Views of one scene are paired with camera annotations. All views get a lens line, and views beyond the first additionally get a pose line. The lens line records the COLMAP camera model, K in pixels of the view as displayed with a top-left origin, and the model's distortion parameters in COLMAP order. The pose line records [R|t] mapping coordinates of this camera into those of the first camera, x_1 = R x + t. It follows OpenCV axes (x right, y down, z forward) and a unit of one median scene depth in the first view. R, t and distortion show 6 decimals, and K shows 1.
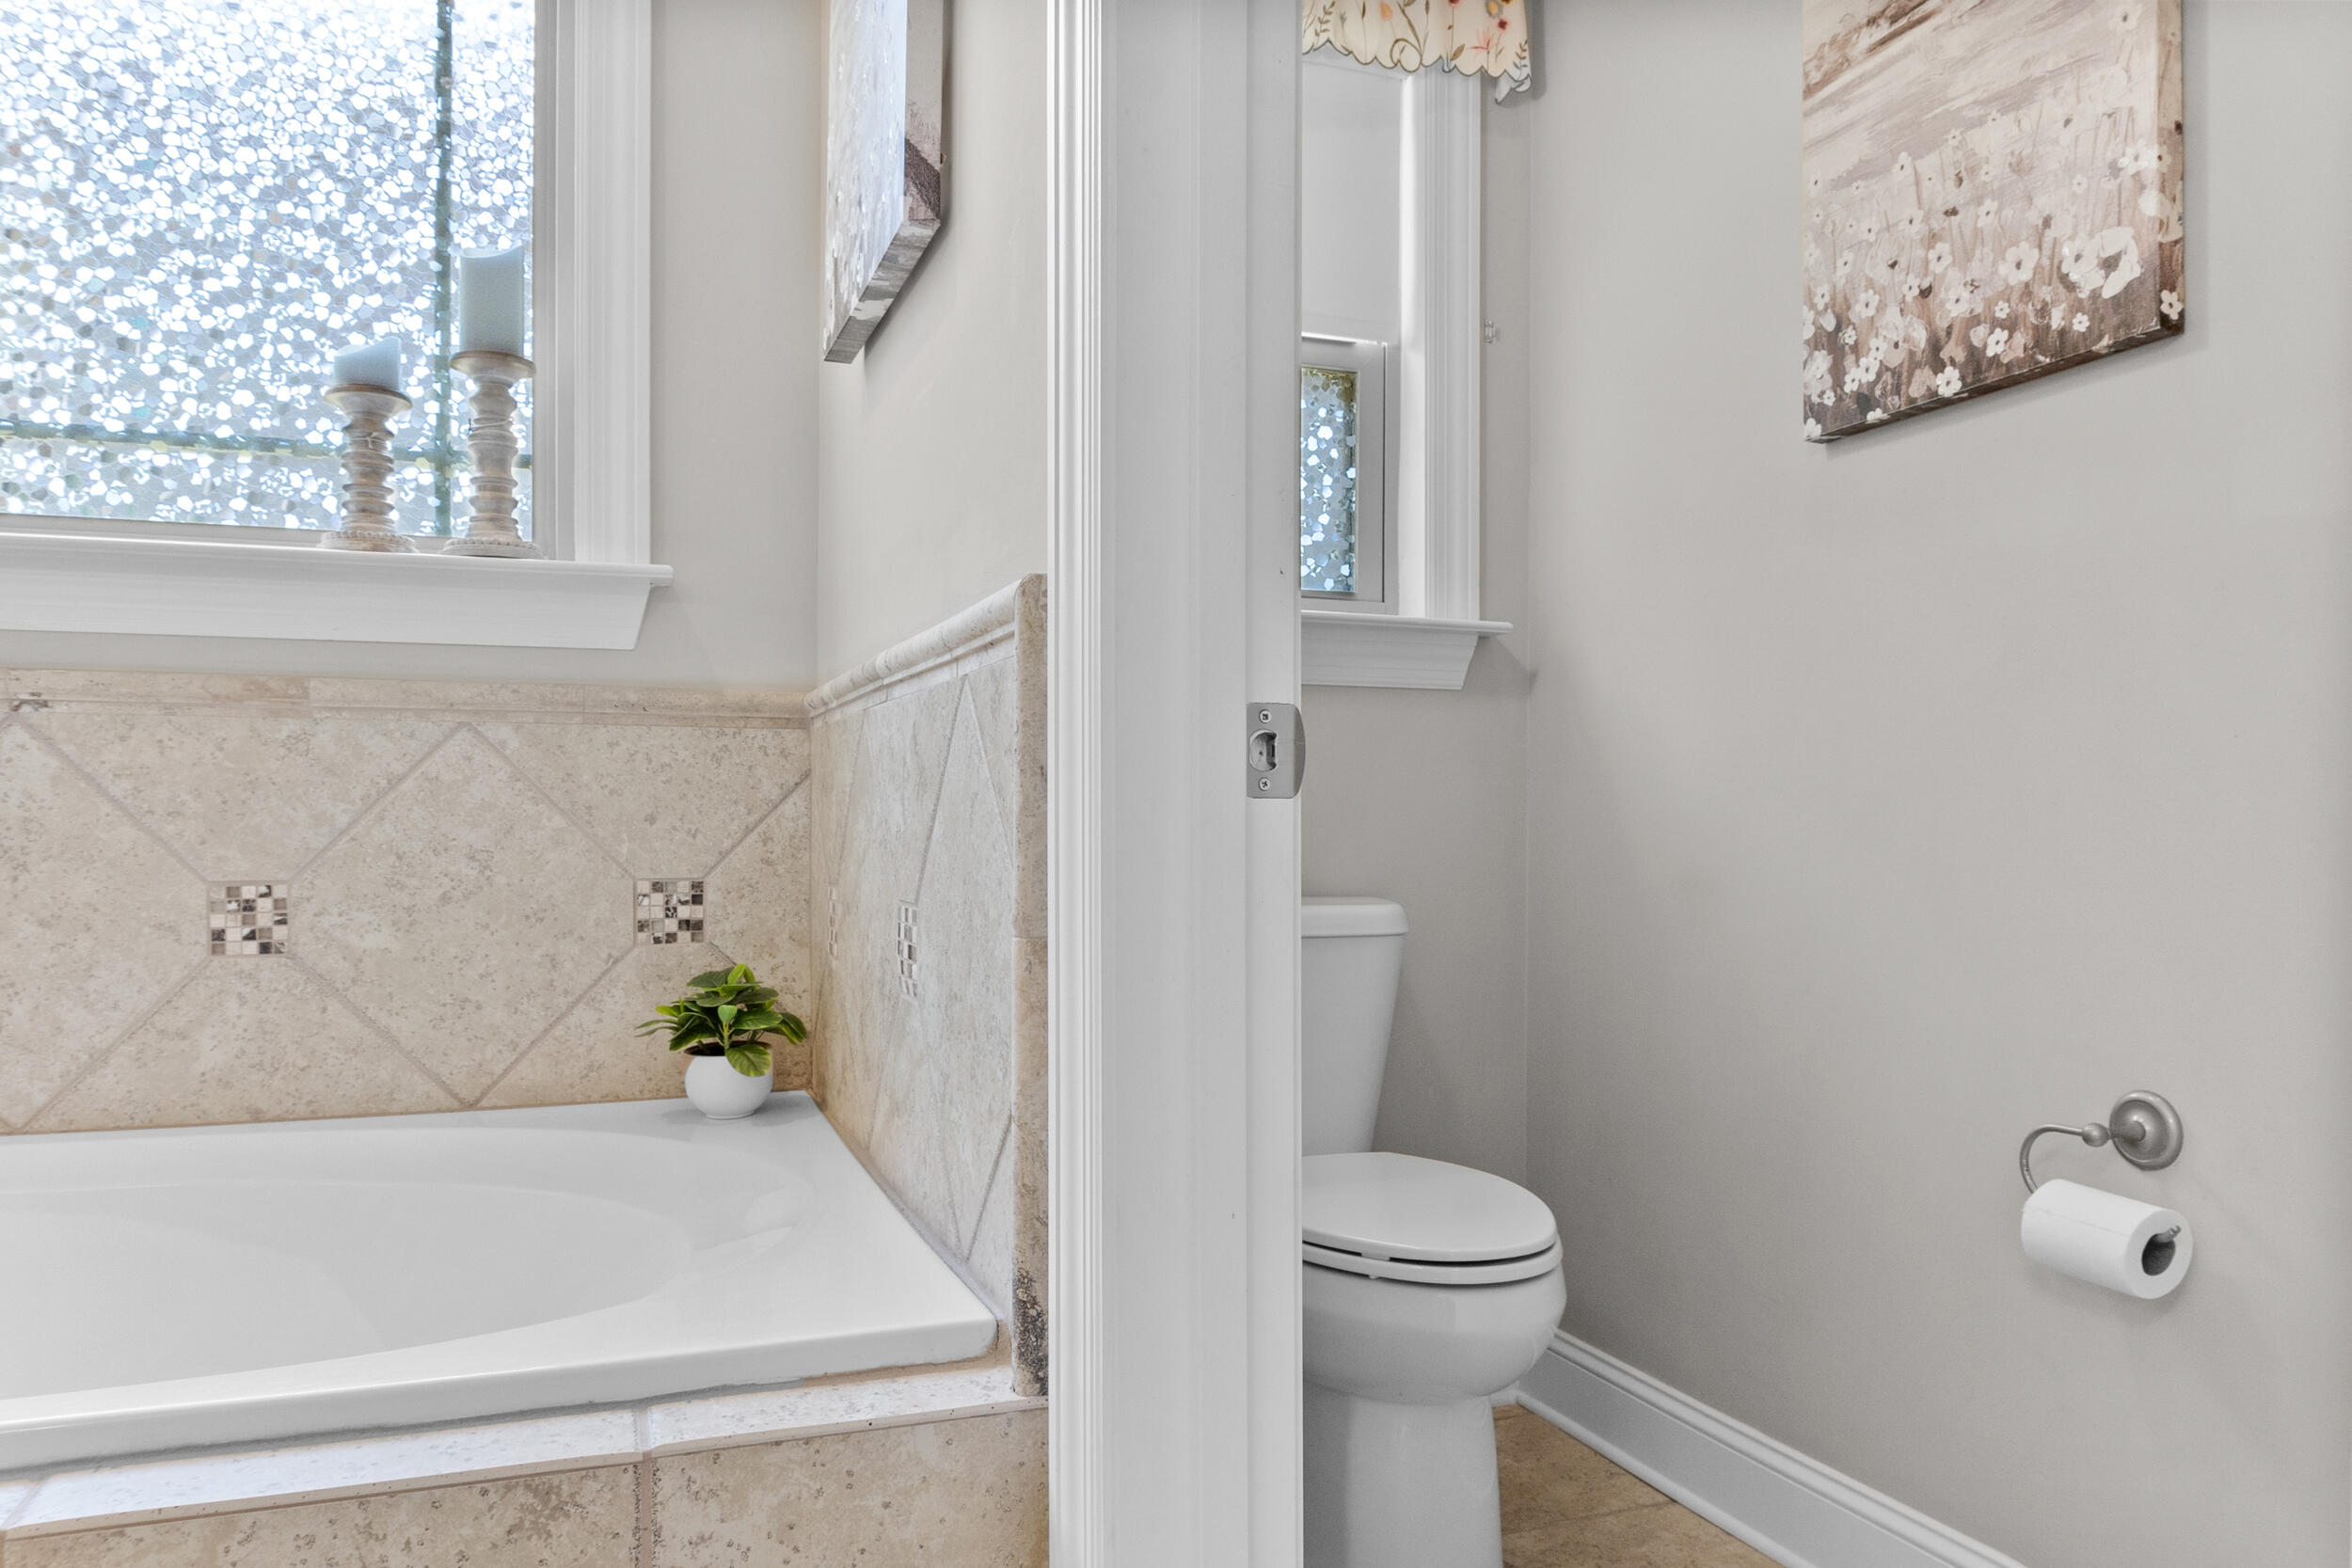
lens RADIAL K [[1599.6, 0, 1149.6], [0, 1599.6, 843.8], [0, 0, 1]] dist [-0.017413, -0.003879]
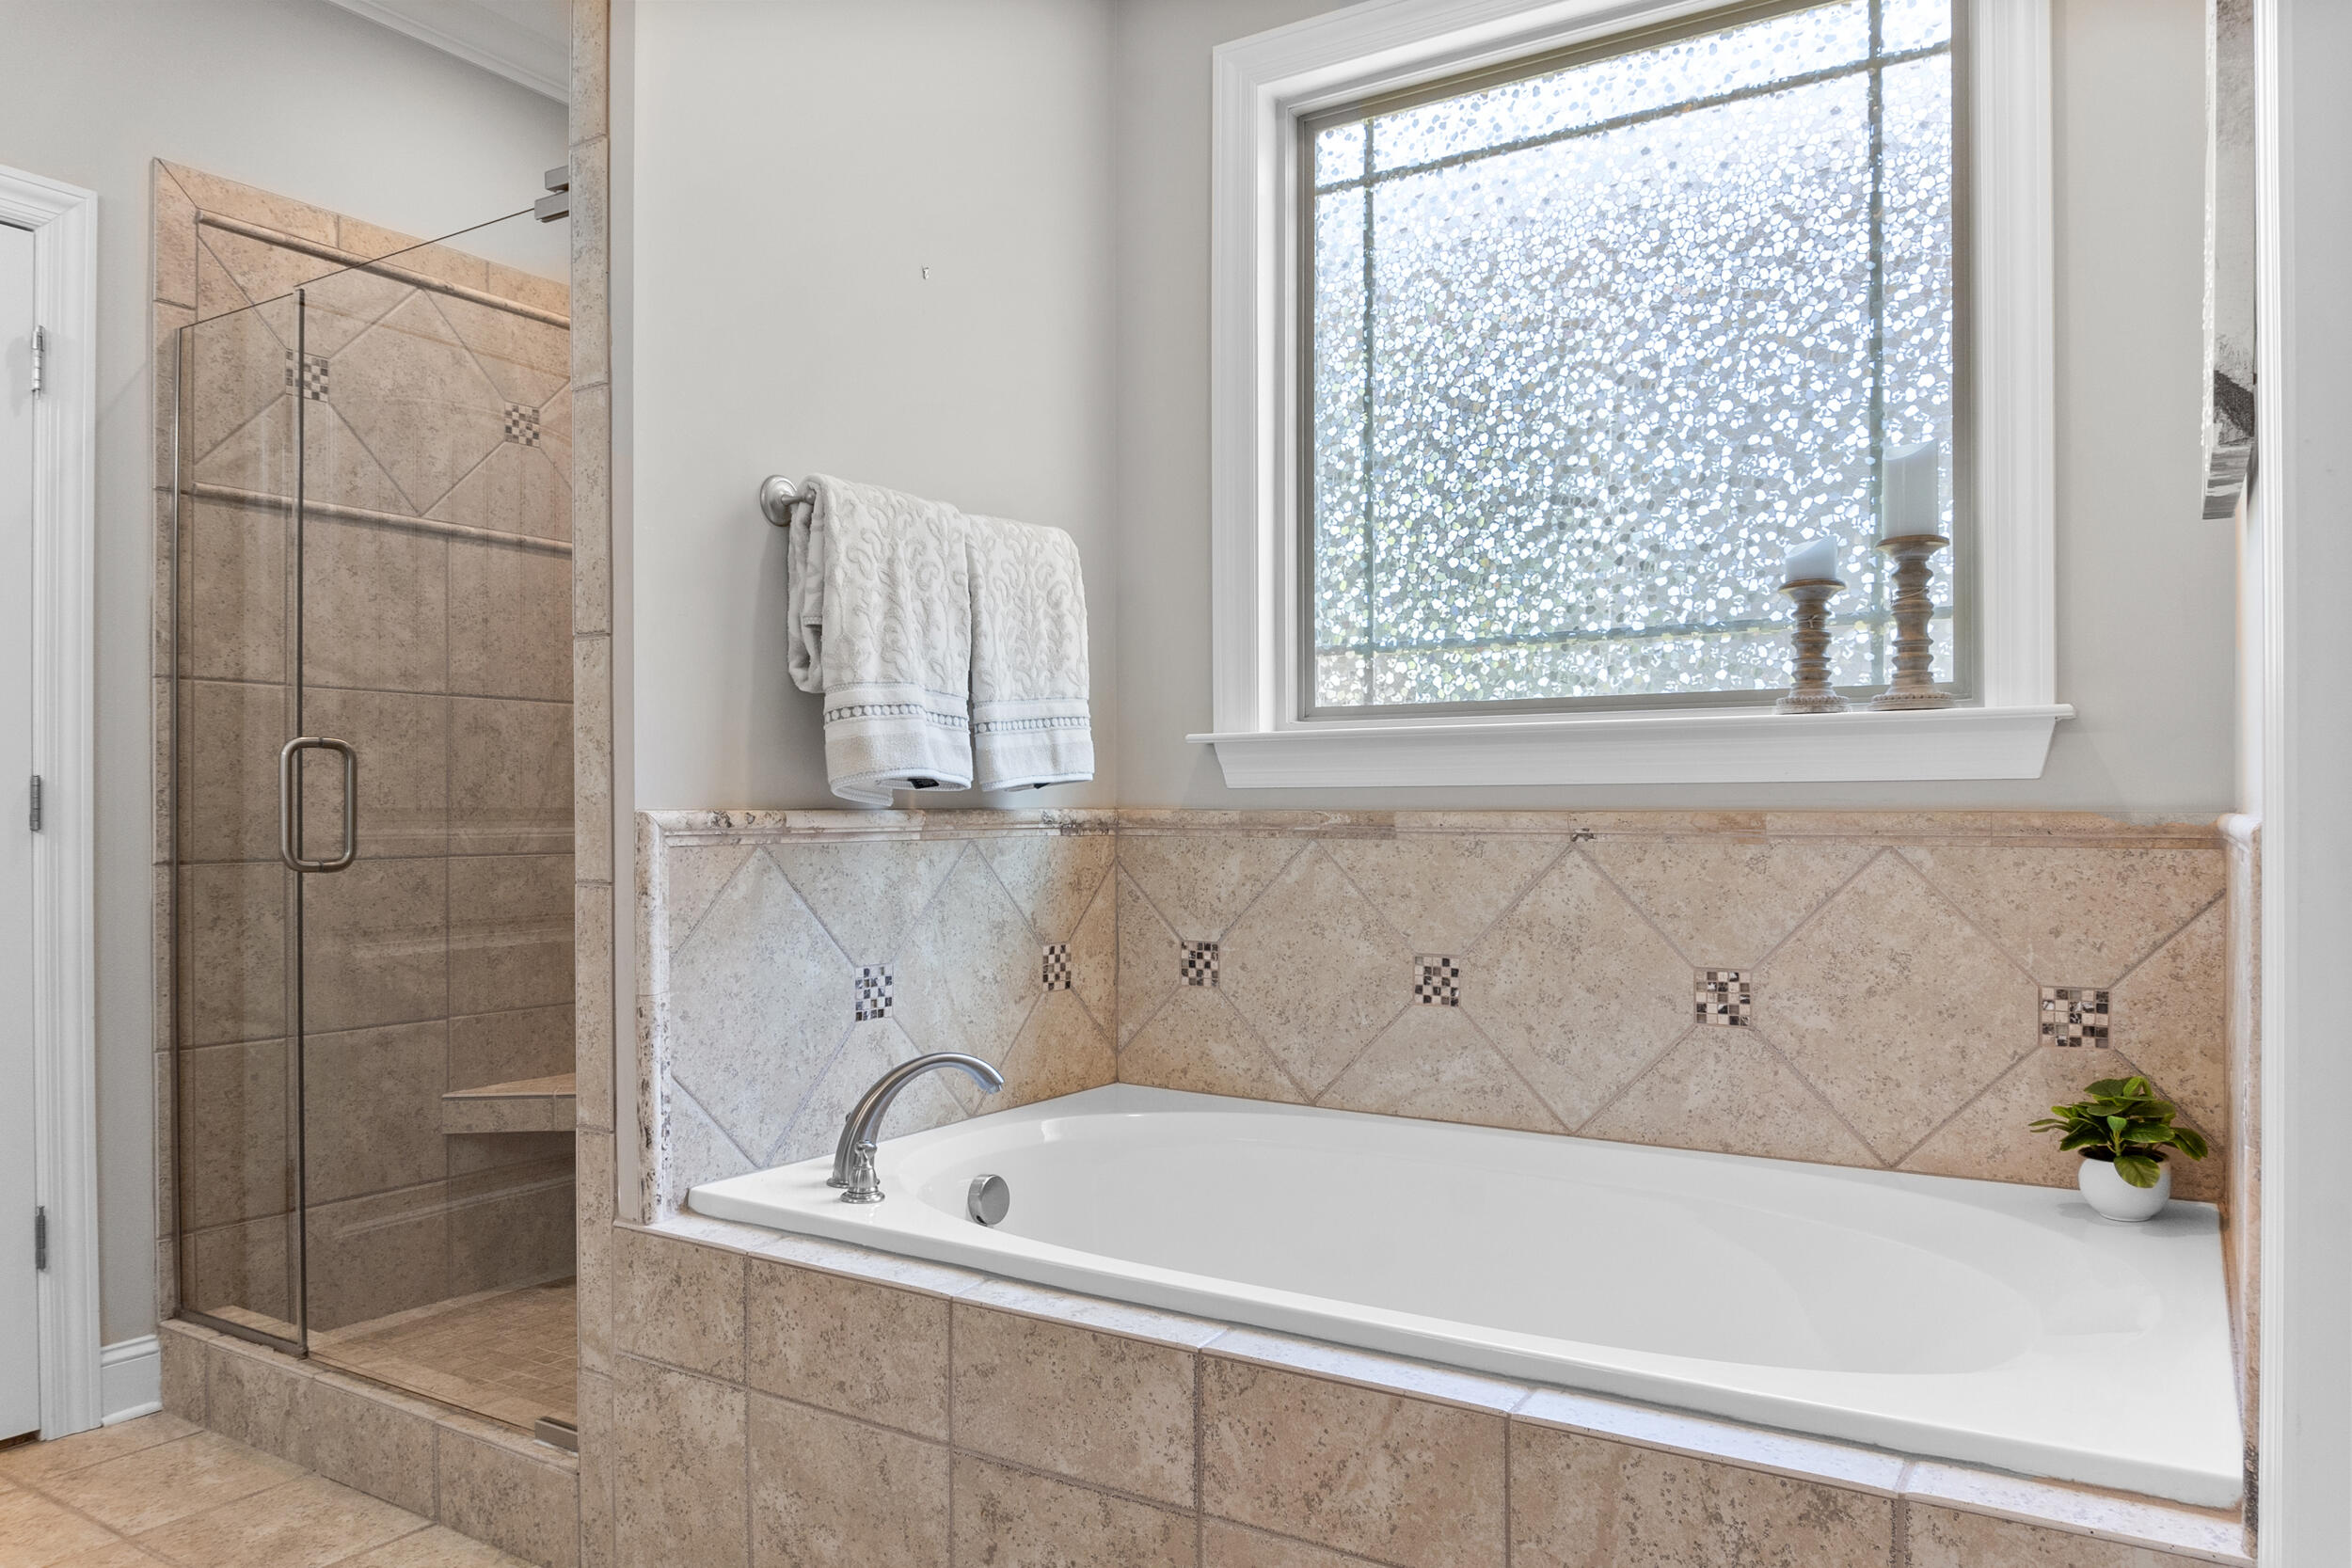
lens RADIAL K [[1599.6, 0, 1182.3], [0, 1599.6, 792.4], [0, 0, 1]] dist [-0.017413, -0.003879]
pose [[0.615038, -0.006144, -0.788473, 0.194507], [-0.008587, 0.999858, -0.014490, -0.096494], [0.788451, 0.015682, 0.614898, -0.161216]]
